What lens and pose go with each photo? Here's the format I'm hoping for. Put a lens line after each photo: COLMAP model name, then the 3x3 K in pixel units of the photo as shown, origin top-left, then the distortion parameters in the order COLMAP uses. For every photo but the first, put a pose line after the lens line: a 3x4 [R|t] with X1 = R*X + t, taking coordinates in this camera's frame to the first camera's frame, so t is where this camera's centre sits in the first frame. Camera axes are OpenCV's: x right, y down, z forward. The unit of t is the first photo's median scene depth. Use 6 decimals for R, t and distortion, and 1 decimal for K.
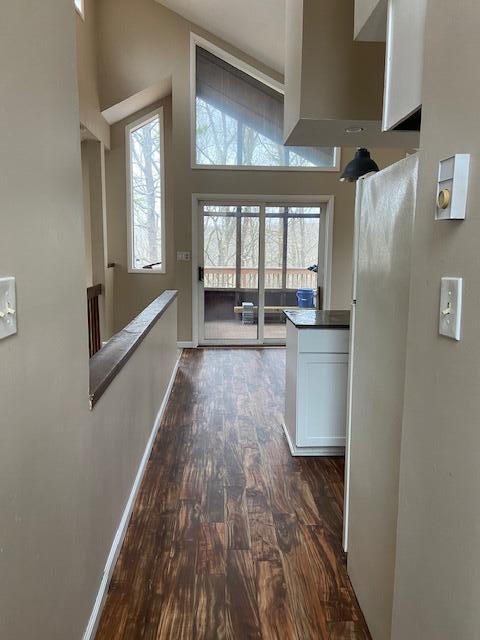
lens RADIAL K [[477.4, 0, 246.9], [0, 477.4, 312.1], [0, 0, 1]] dist [0.096901, -0.115164]
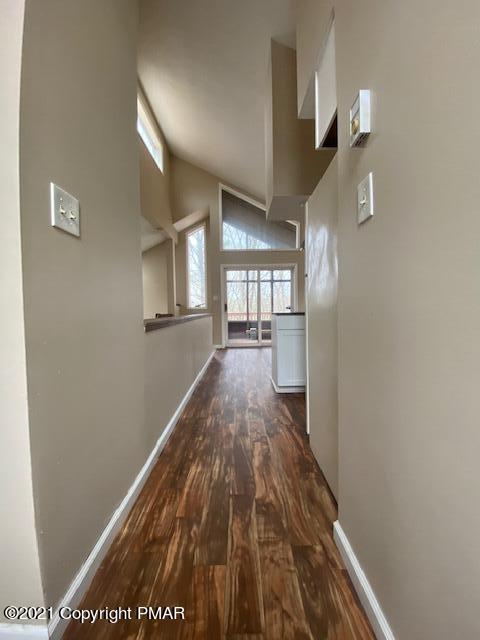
lens RADIAL K [[256.8, 0, 244.3], [0, 256.8, 316.4], [0, 0, 1]] dist [0.010602, -0.015870]
pose [[0.998916, -0.026065, -0.038578, 0.025826], [0.021944, 0.994373, -0.103637, 0.136385], [0.041063, 0.102678, 0.993867, 0.082327]]
